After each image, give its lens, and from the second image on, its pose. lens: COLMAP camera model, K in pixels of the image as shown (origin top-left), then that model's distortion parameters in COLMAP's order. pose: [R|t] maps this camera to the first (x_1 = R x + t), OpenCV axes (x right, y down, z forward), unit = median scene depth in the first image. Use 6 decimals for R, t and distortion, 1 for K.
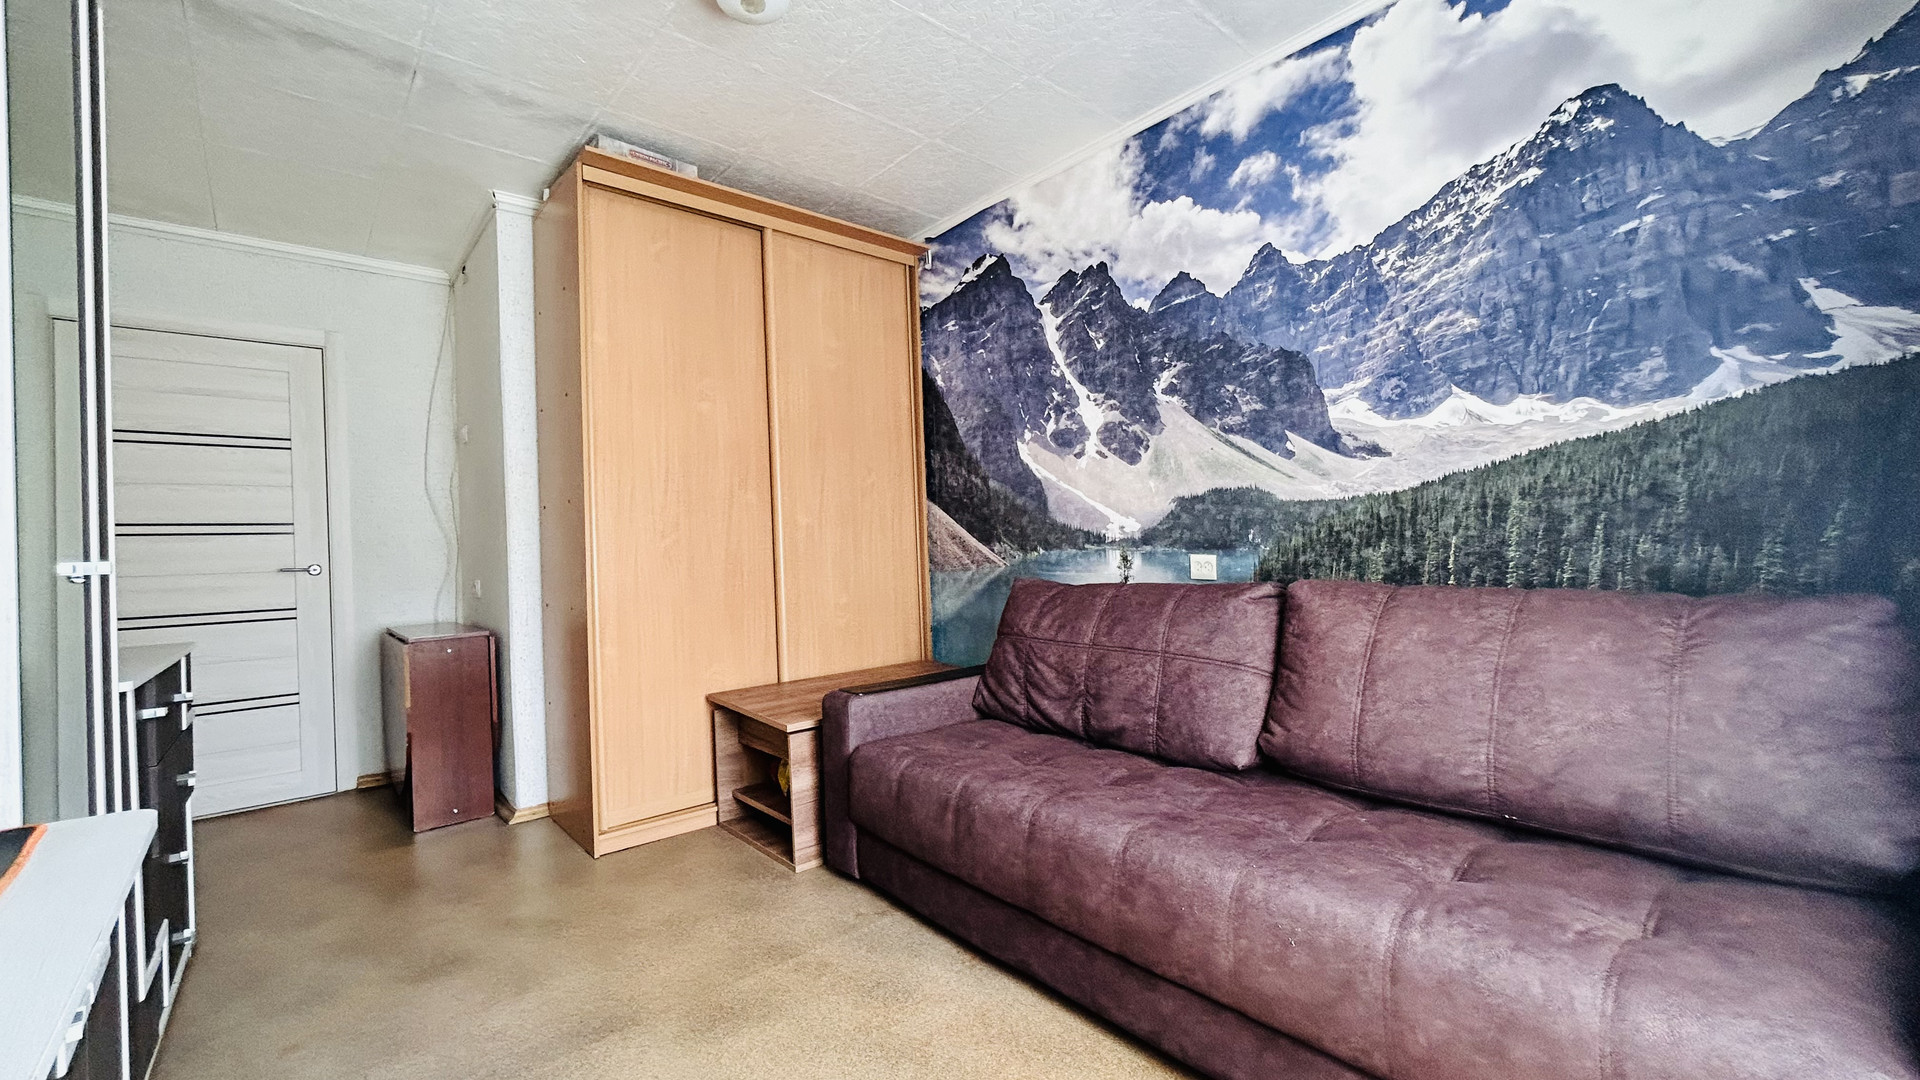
lens RADIAL K [[764.8, 0, 963.8], [0, 764.8, 551.7], [0, 0, 1]] dist [0.002579, -0.000195]
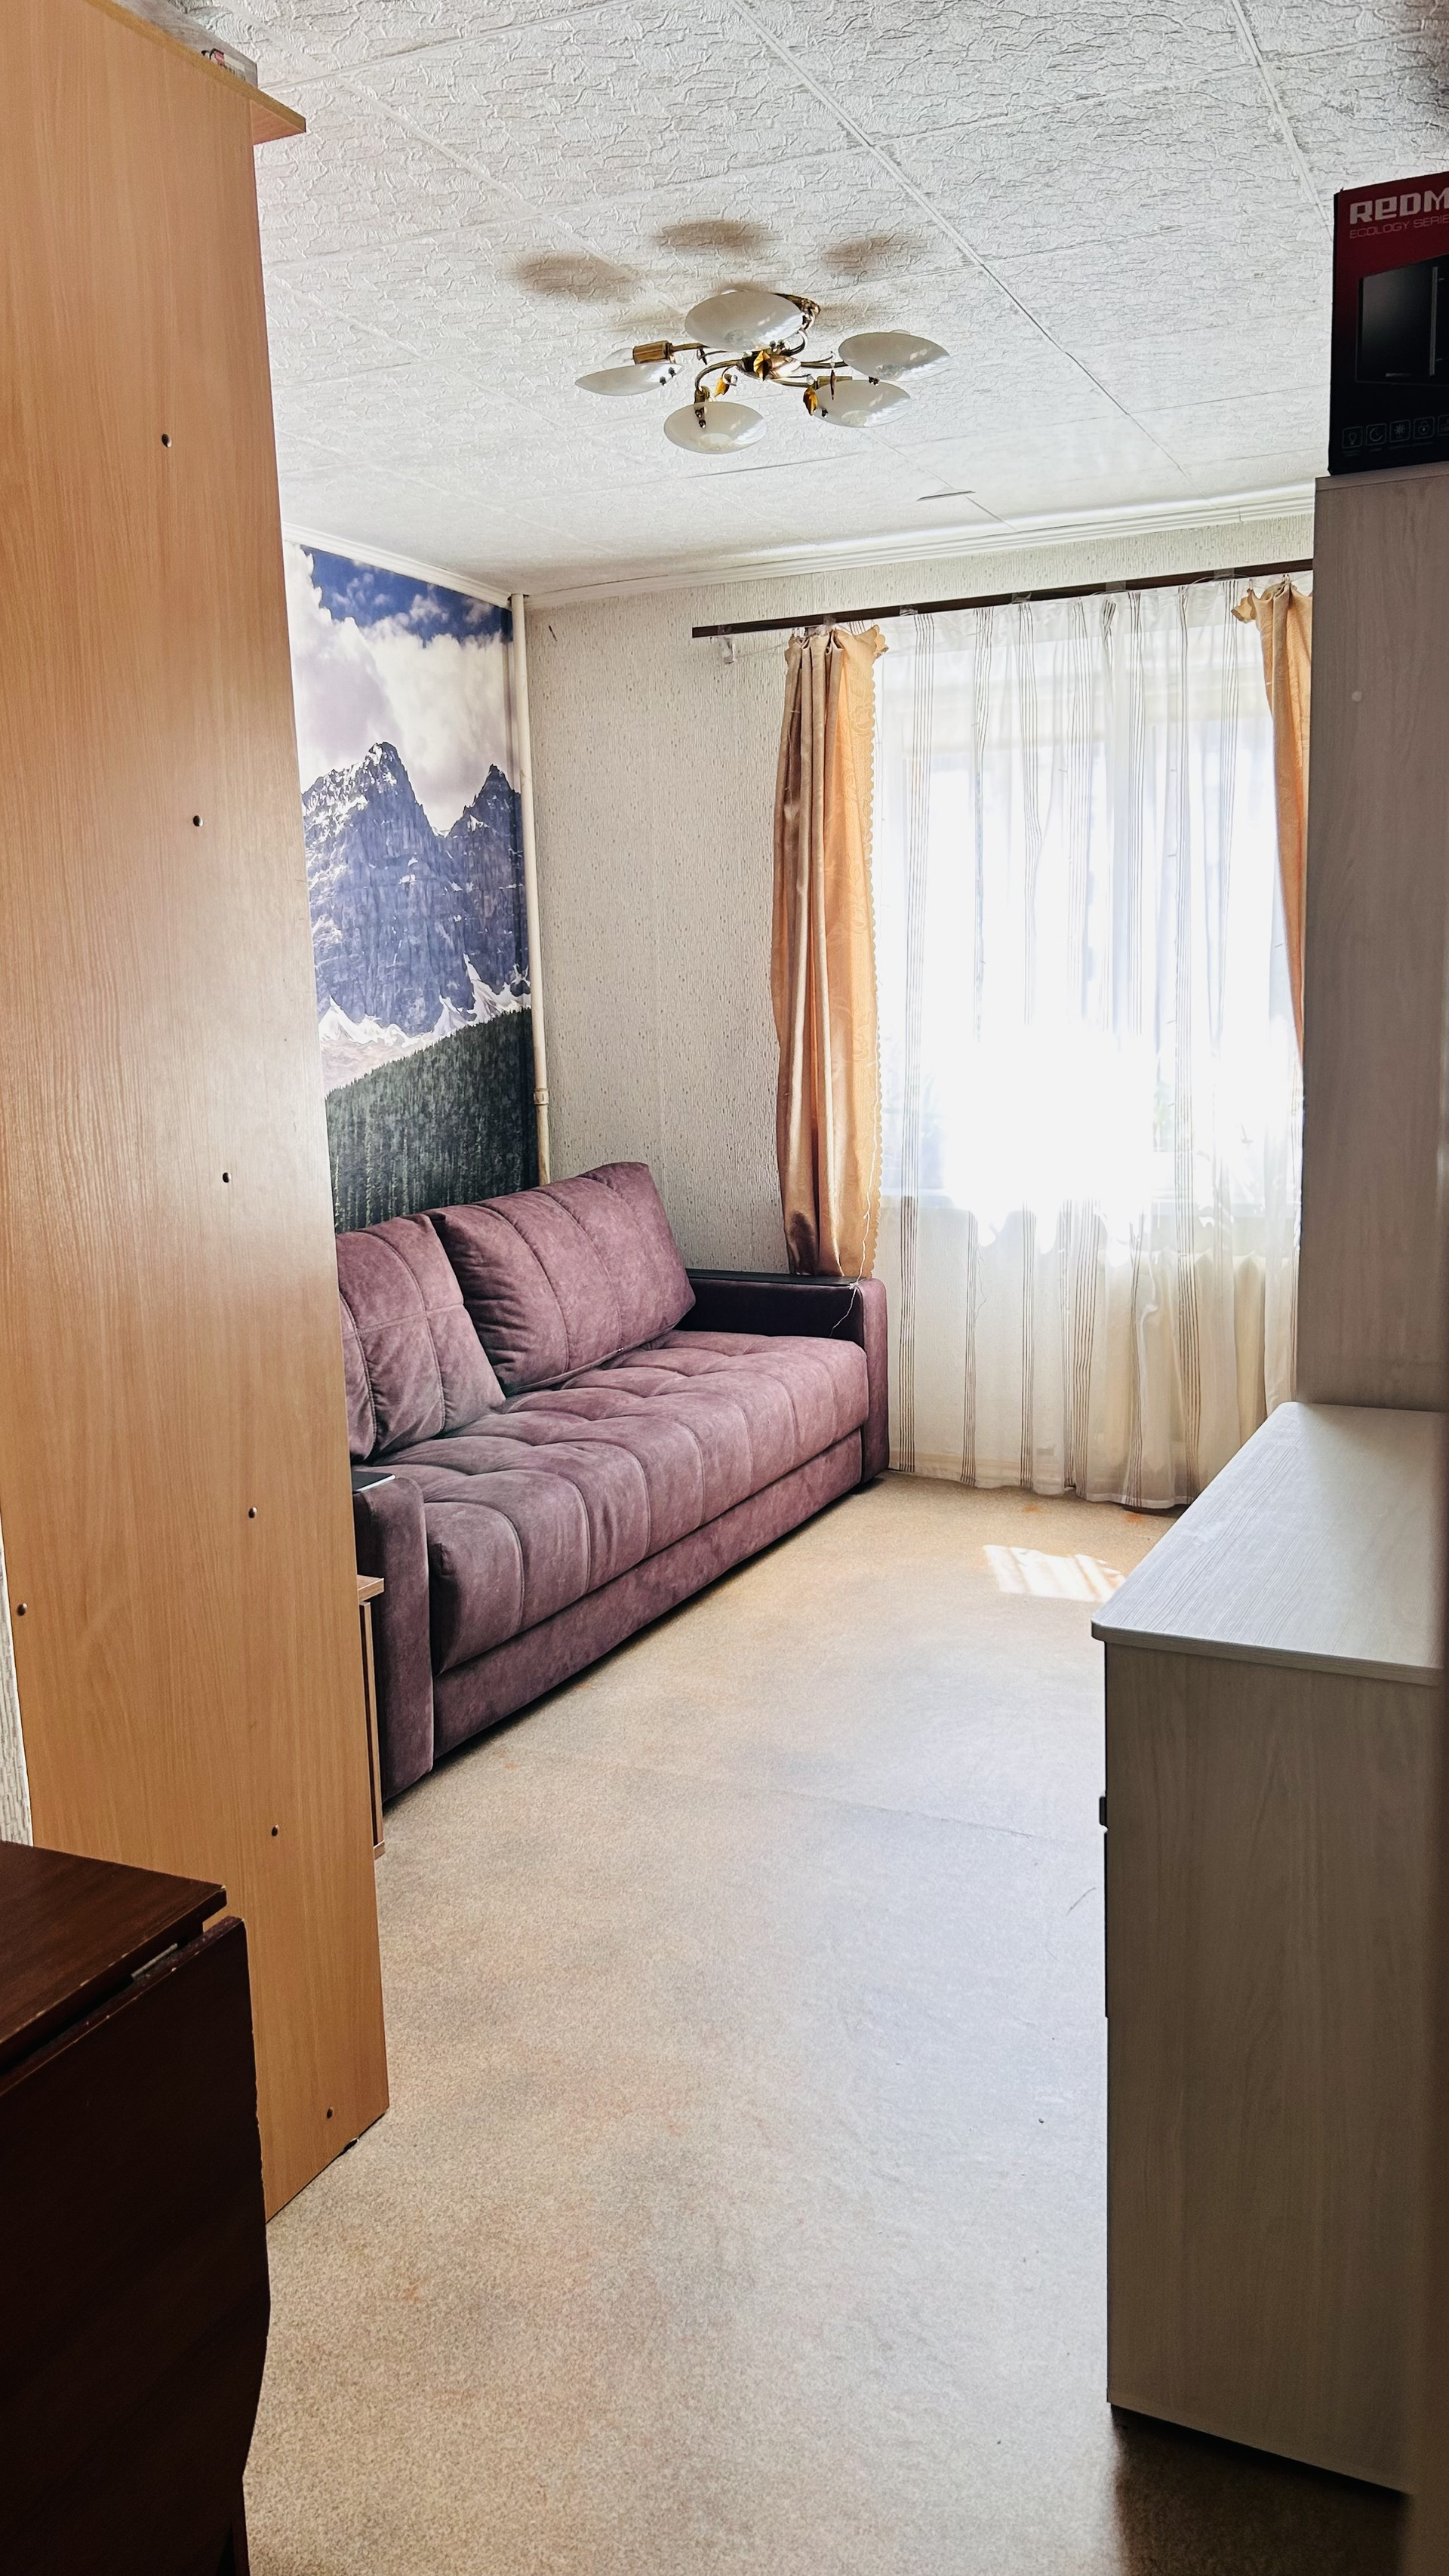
lens RADIAL K [[1978.4, 0, 727.7], [0, 1978.4, 1283.4], [0, 0, 1]] dist [-0.007723, -0.001075]
pose [[-0.398226, -0.116130, 0.909907, -2.040487], [0.024358, 0.990265, 0.137046, -0.211958], [-0.916964, 0.076738, -0.391521, 1.713042]]
